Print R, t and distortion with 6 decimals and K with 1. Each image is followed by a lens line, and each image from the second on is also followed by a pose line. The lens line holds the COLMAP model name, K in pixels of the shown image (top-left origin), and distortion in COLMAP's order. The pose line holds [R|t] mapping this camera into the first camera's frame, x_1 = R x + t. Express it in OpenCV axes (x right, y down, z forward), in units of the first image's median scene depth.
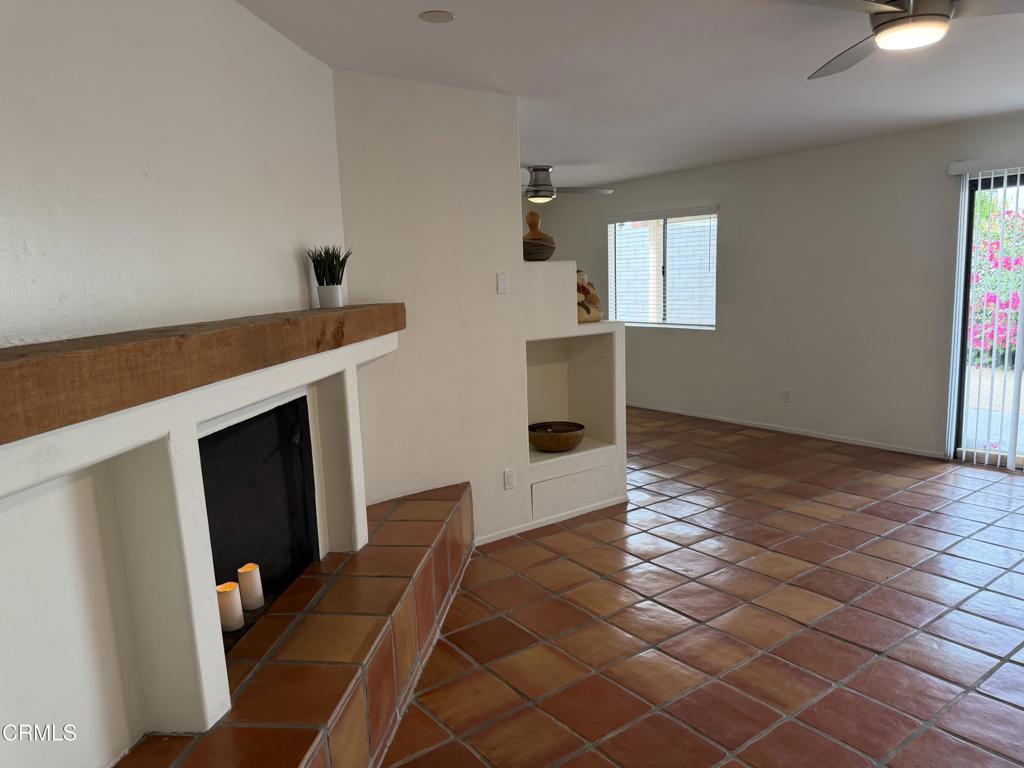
lens RADIAL K [[720.6, 0, 505.7], [0, 720.6, 382.4], [0, 0, 1]] dist [0.026405, -0.034674]
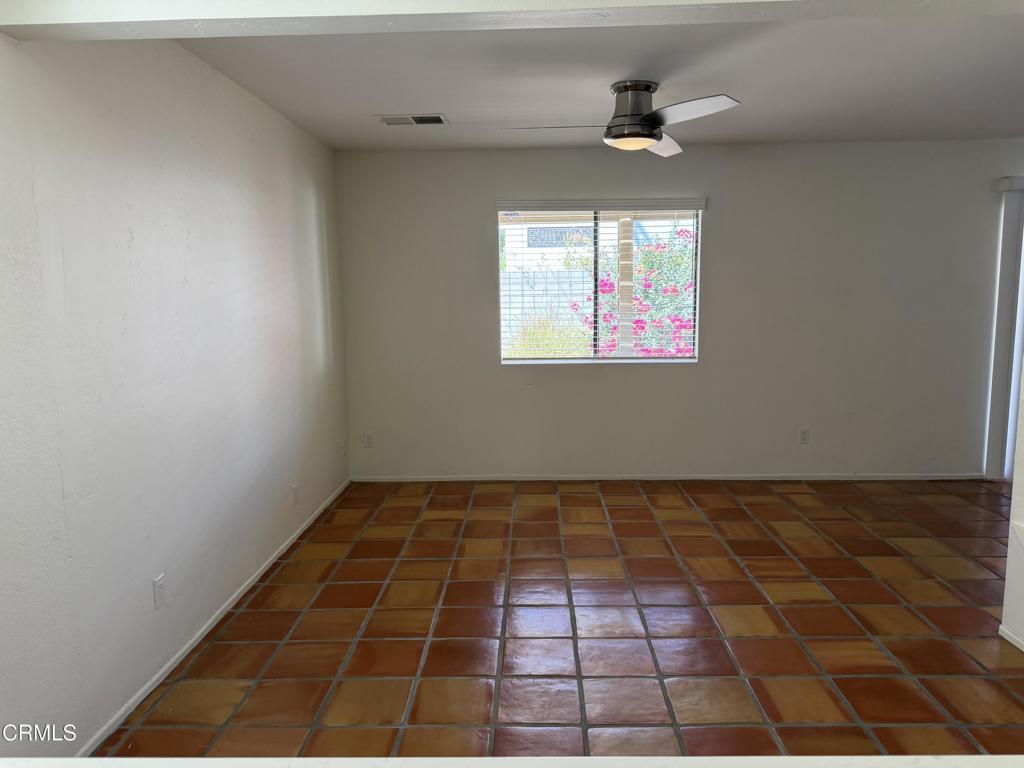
lens RADIAL K [[720.6, 0, 483.1], [0, 720.6, 376.8], [0, 0, 1]] dist [0.026405, -0.034674]
pose [[0.621601, -0.061276, 0.780934, -0.687603], [0.107240, 0.994206, -0.007350, -0.117930], [-0.775958, 0.088316, 0.624571, 1.081690]]
